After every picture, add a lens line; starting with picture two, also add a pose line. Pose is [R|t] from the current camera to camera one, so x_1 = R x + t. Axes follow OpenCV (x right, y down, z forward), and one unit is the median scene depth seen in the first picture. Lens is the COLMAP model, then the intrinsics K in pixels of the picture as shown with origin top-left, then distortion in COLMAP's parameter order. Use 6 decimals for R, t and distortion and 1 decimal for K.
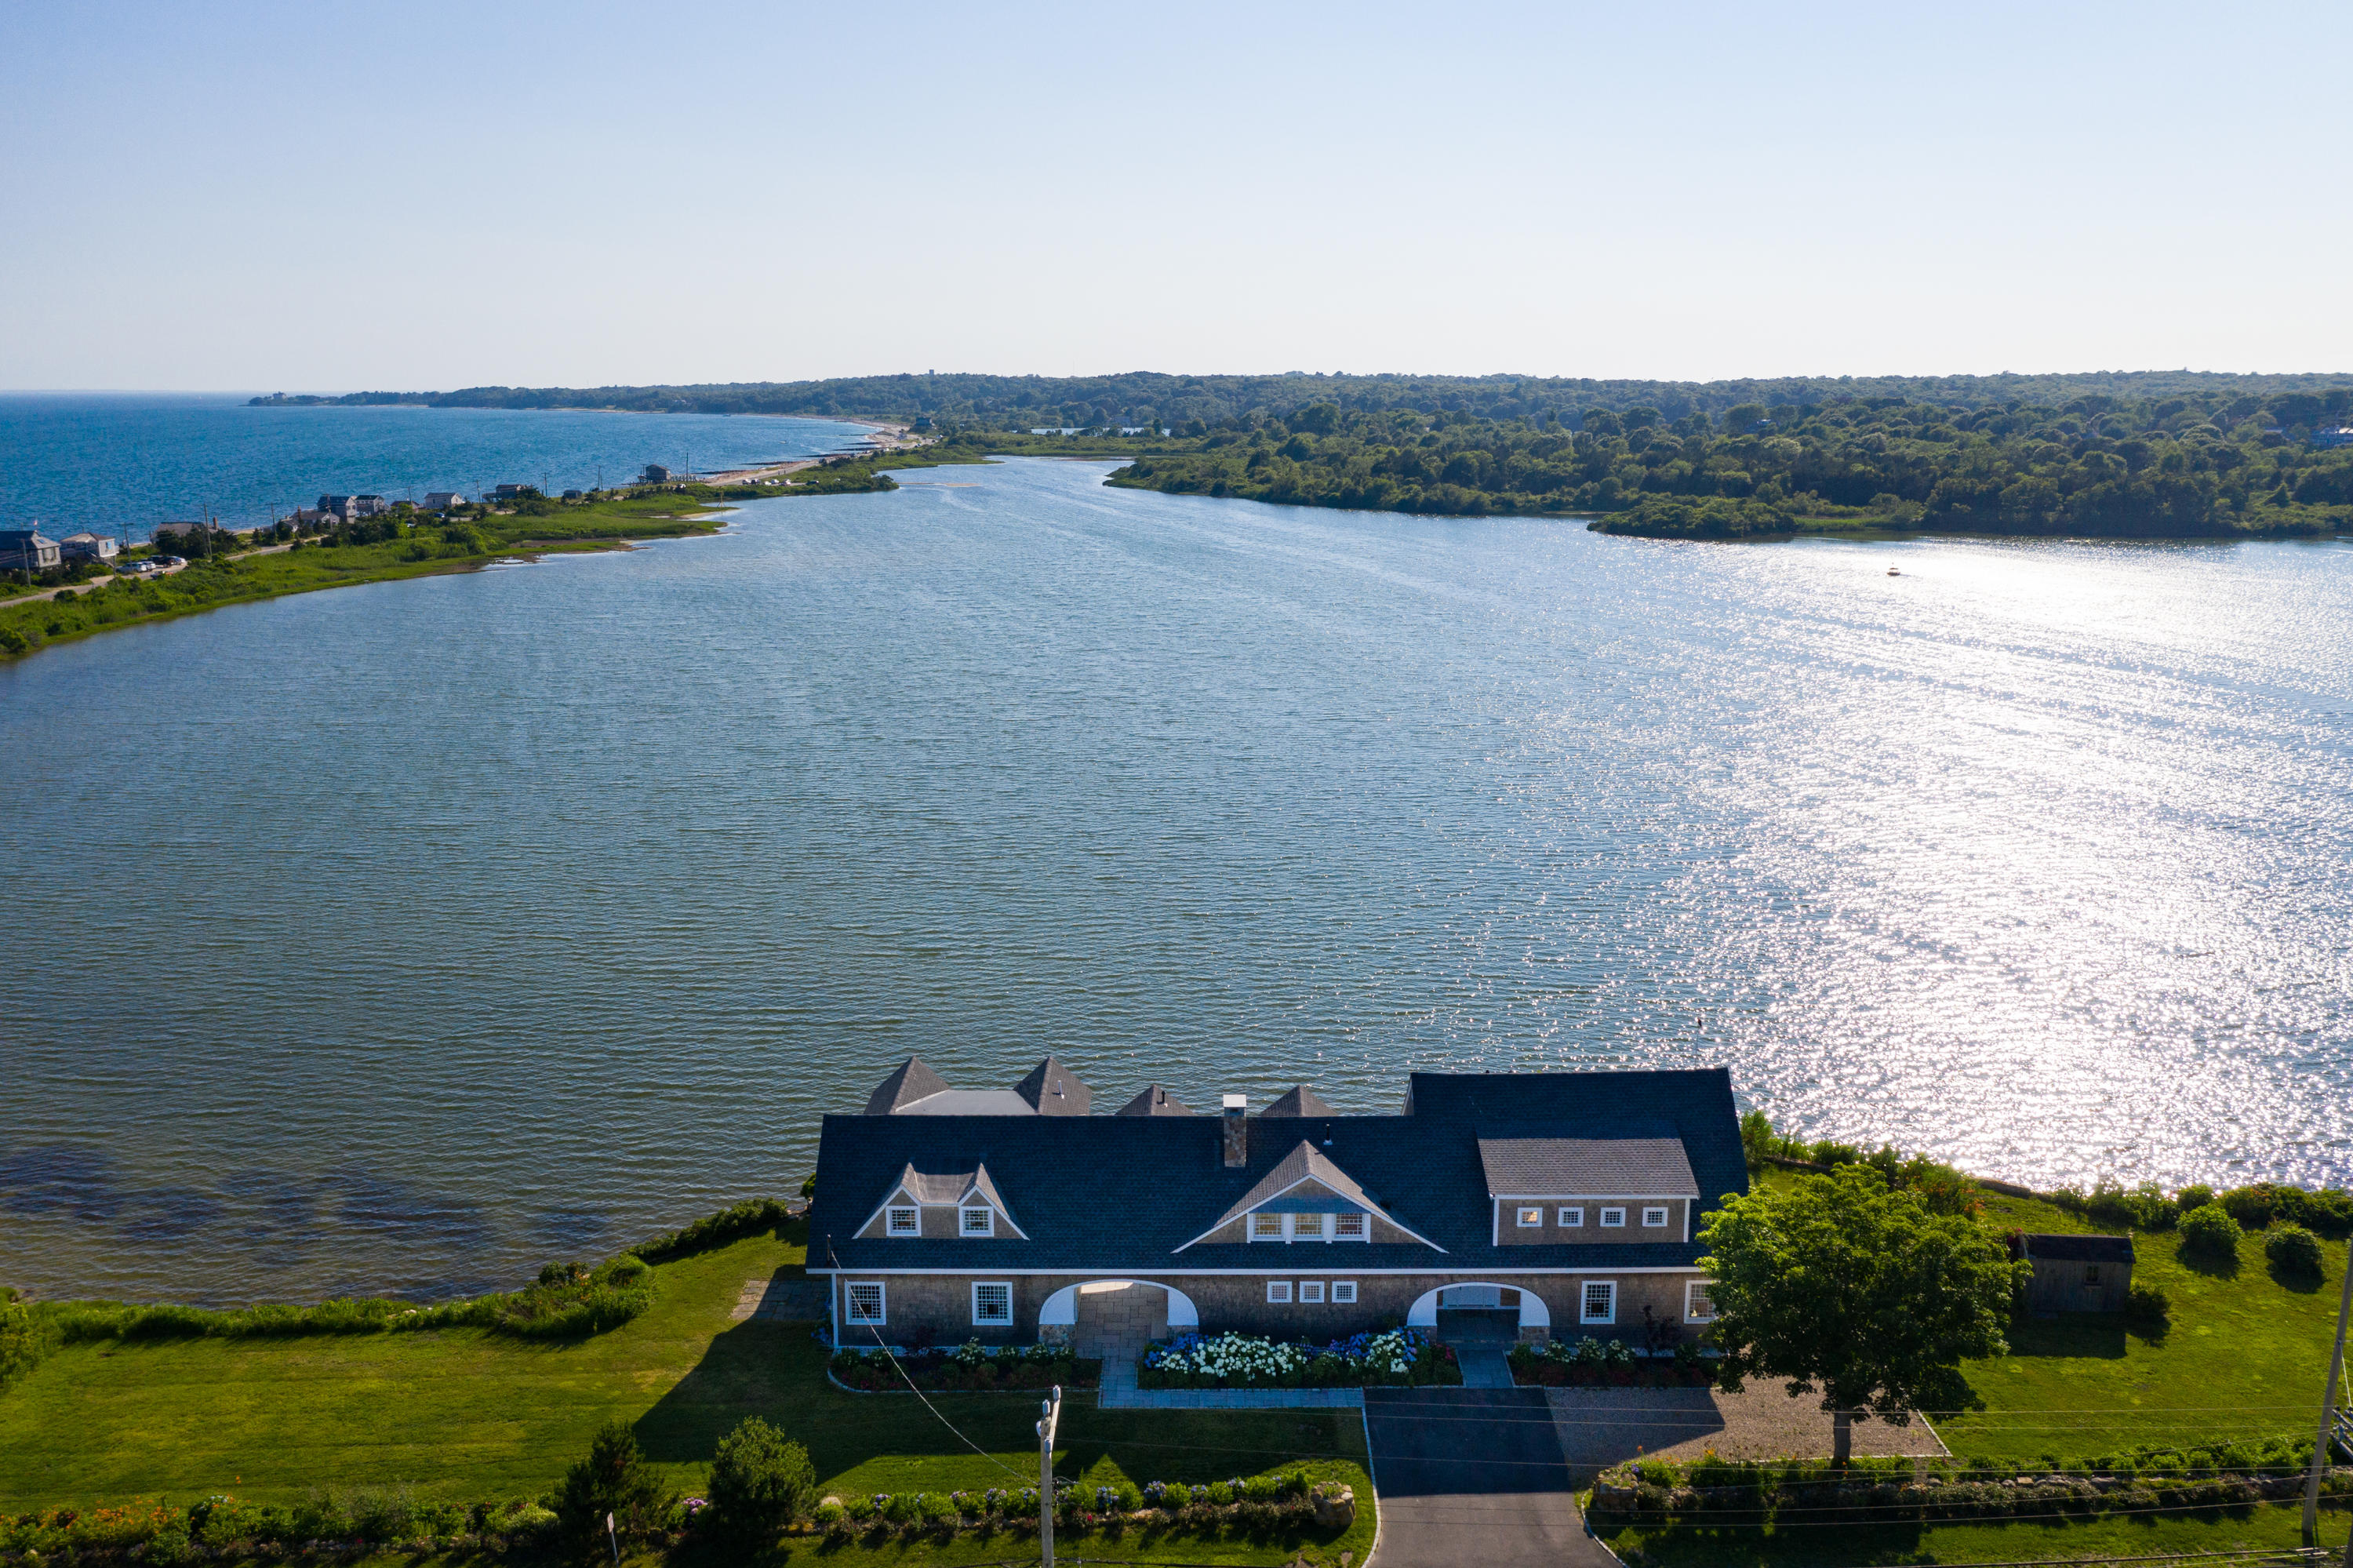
lens RADIAL K [[1834.4, 0, 1171.8], [0, 1834.4, 775.9], [0, 0, 1]] dist [-0.006792, -0.003520]
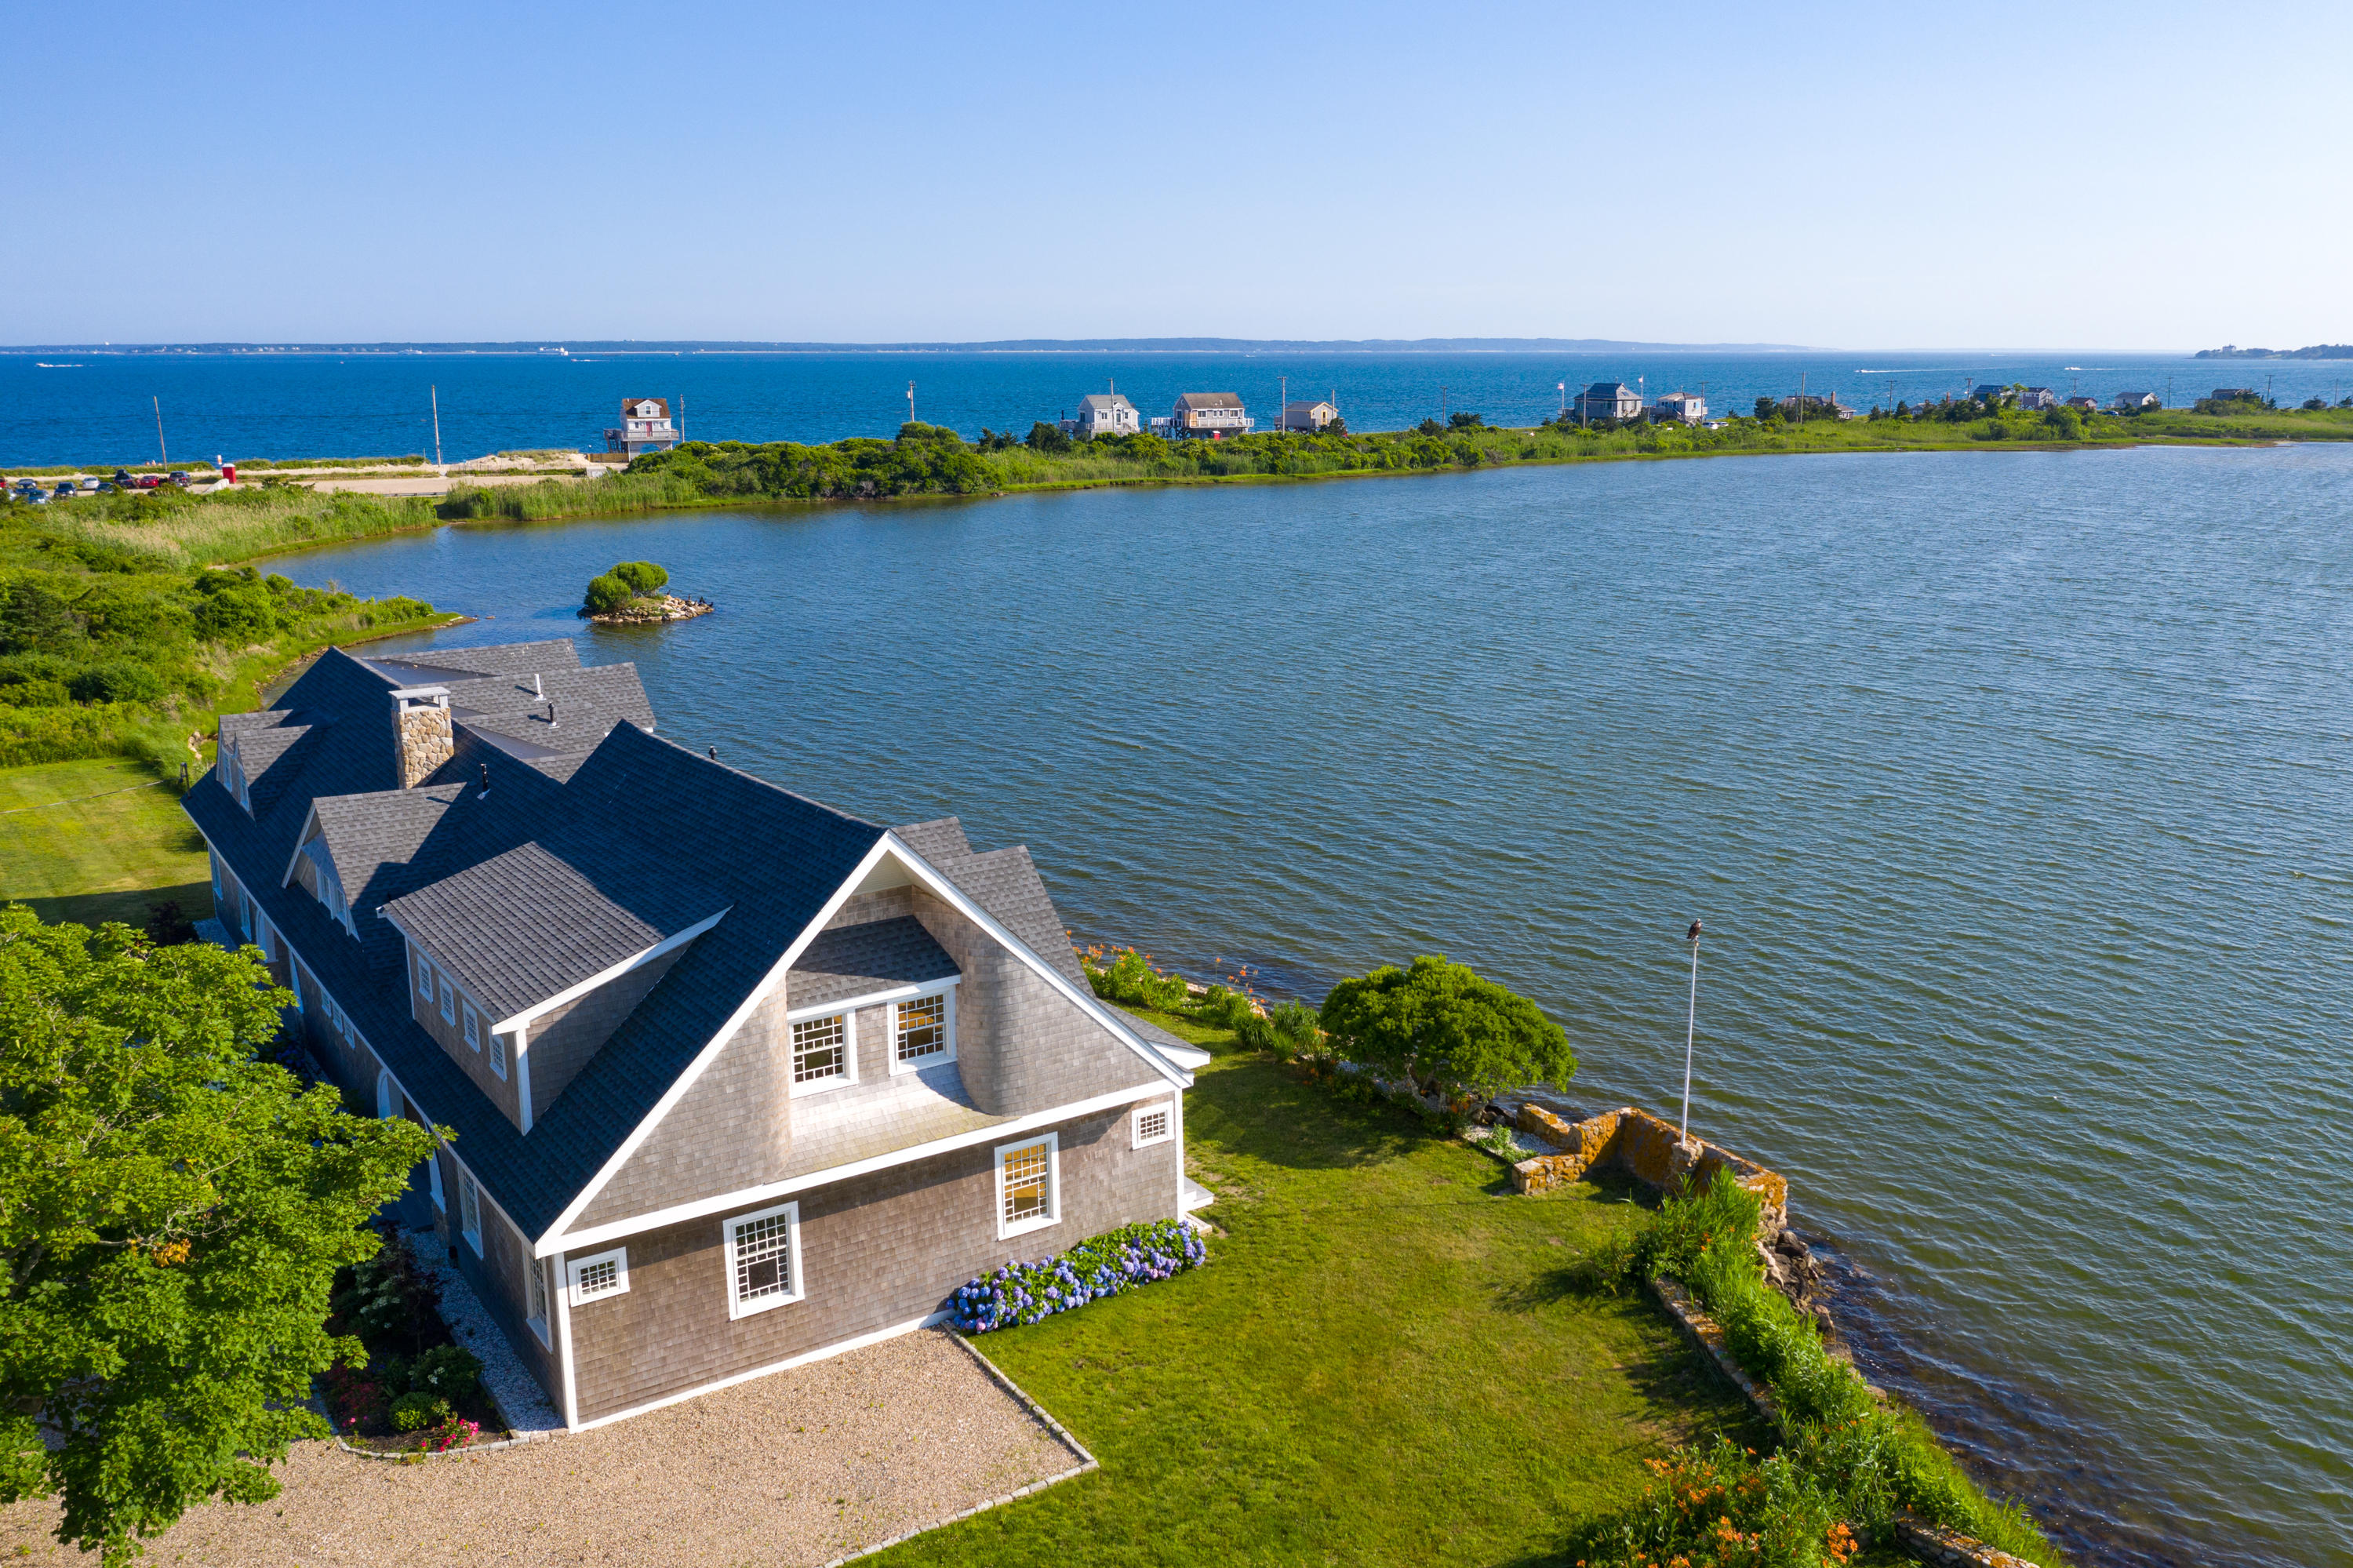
lens RADIAL K [[1884.5, 0, 1235.8], [0, 1884.5, 783.6], [0, 0, 1]] dist [-0.013019, 0.002005]
pose [[0.596327, 0.184058, -0.781356, 0.689852], [-0.168614, 0.980364, 0.102251, 0.096420], [0.784833, 0.070772, 0.615652, 0.827050]]
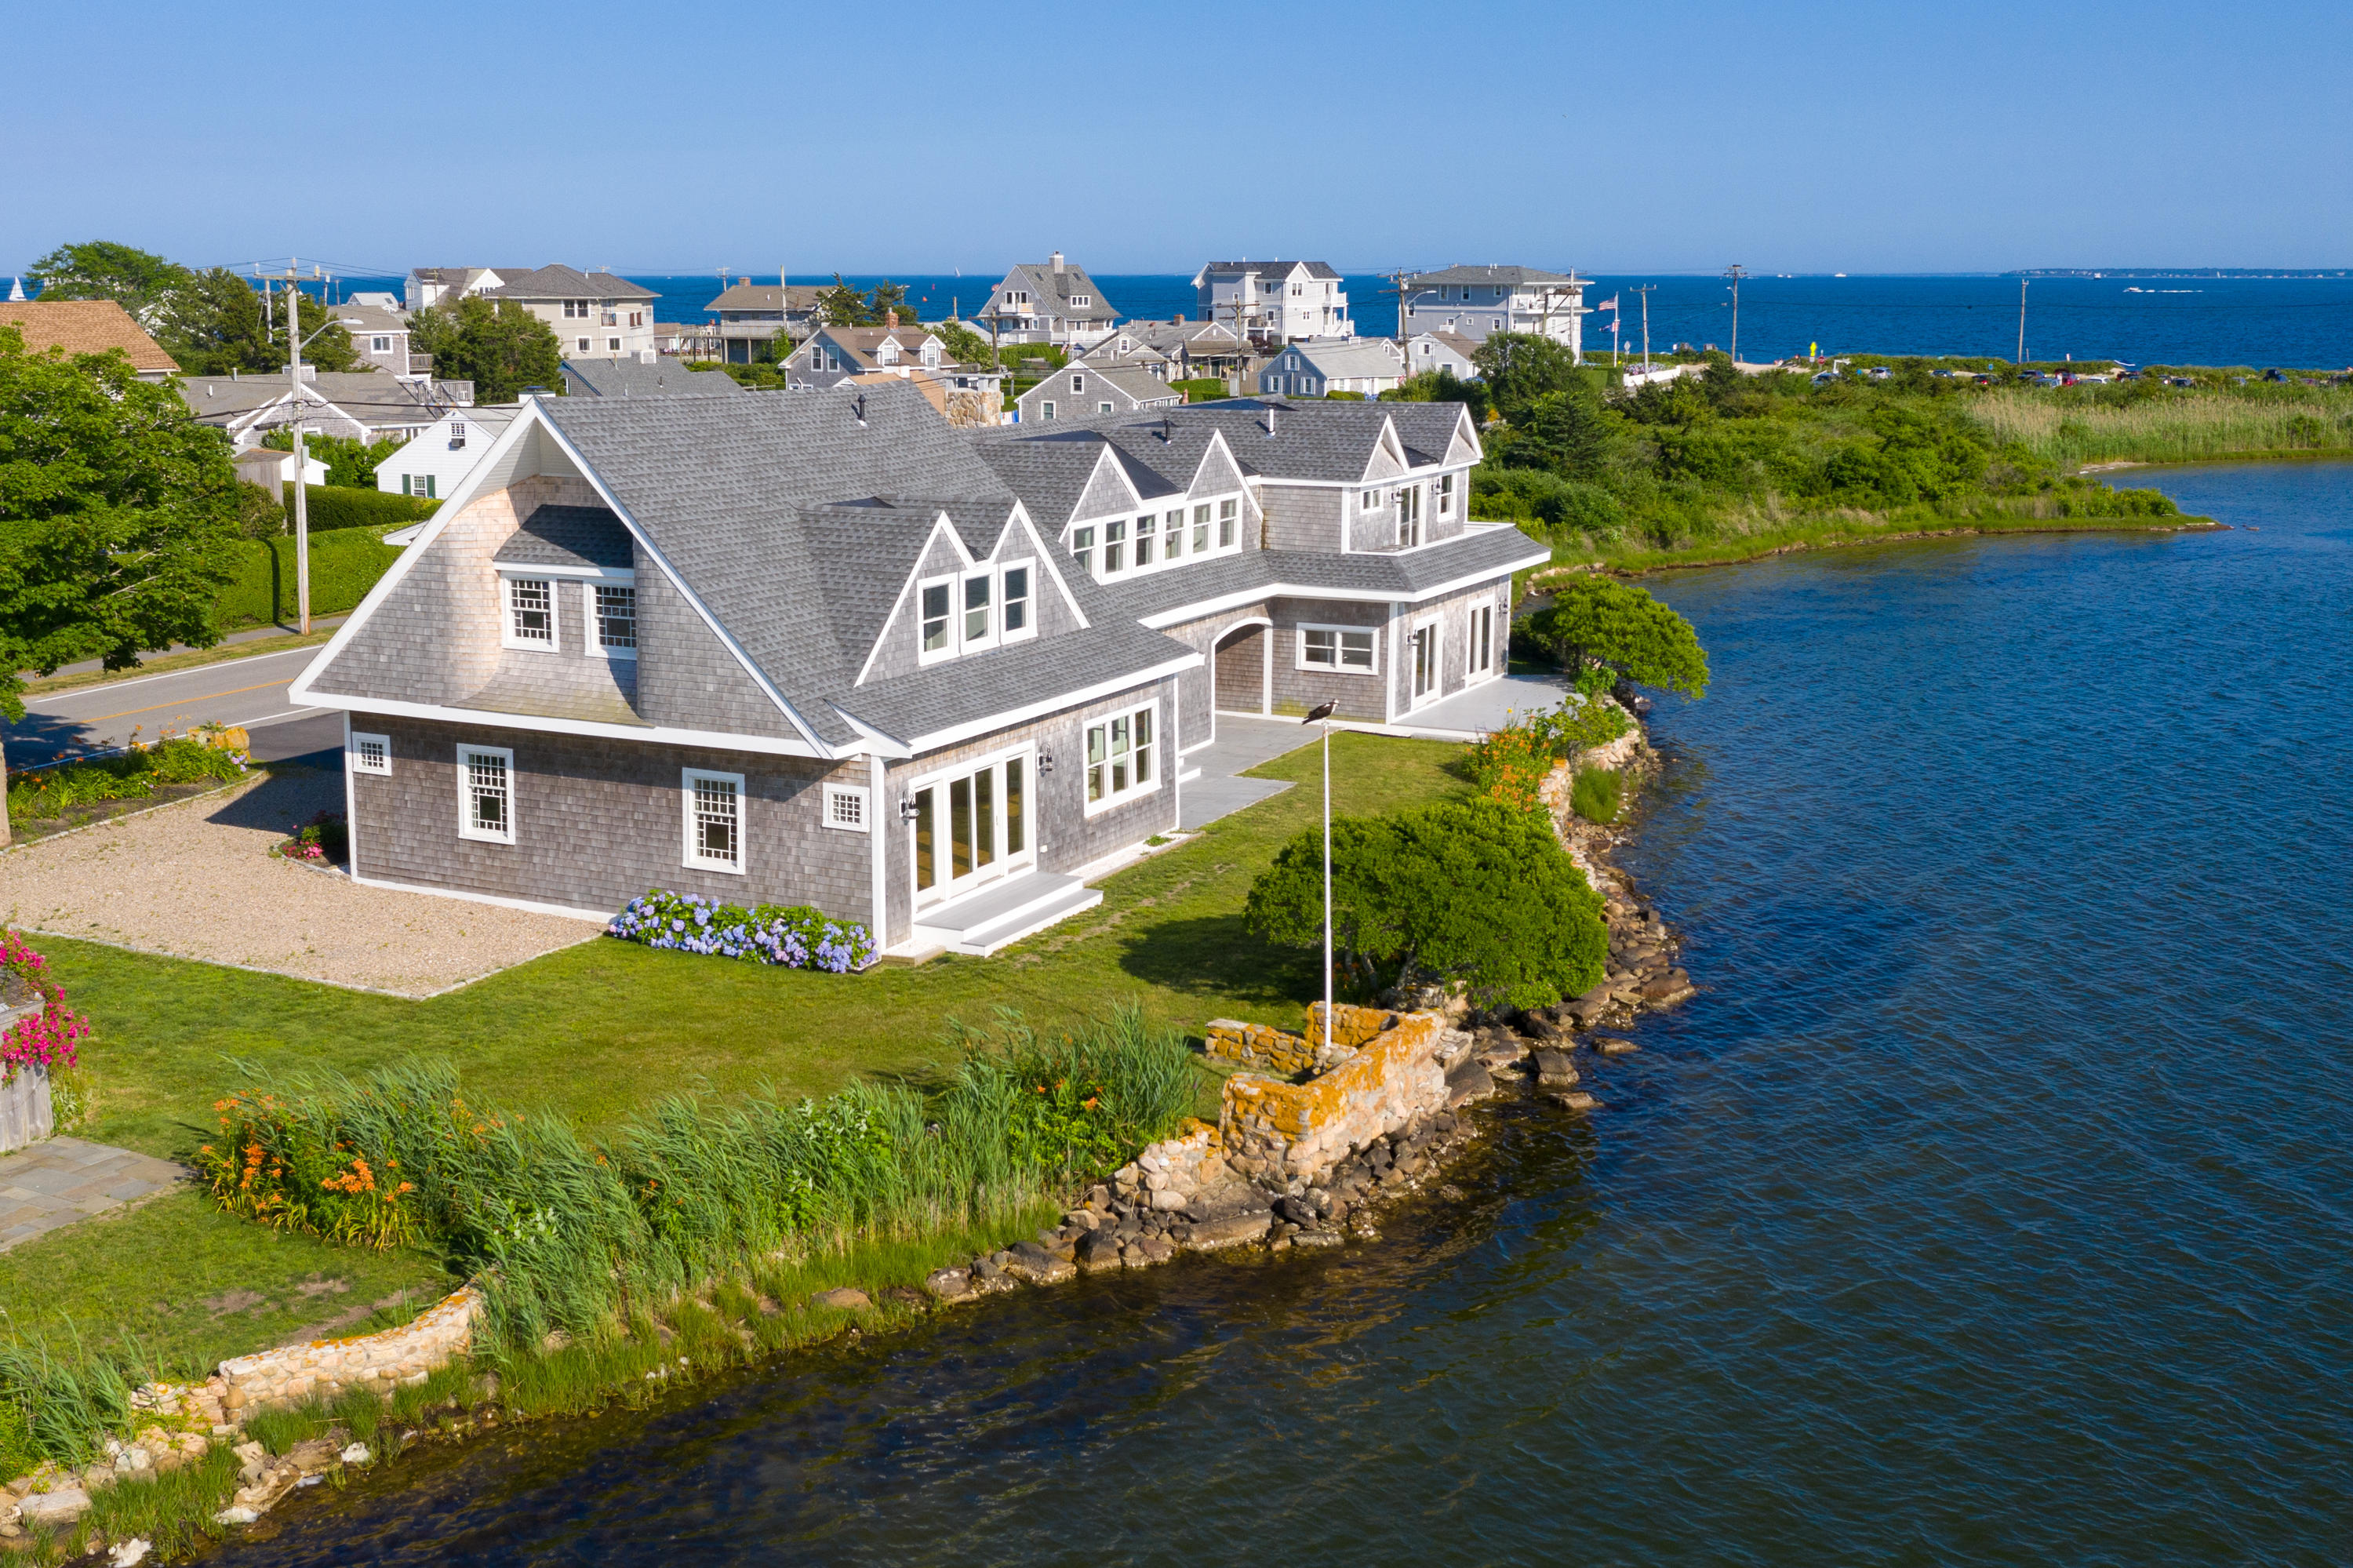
lens RADIAL K [[2542.7, 0, 1151.3], [0, 2542.7, 785.6], [0, 0, 1]] dist [-0.014556, -0.012930]
pose [[-0.444146, 0.176980, -0.878301, 0.797130], [-0.178252, 0.943245, 0.280207, 0.054292], [0.878043, 0.281012, -0.387391, 1.421570]]
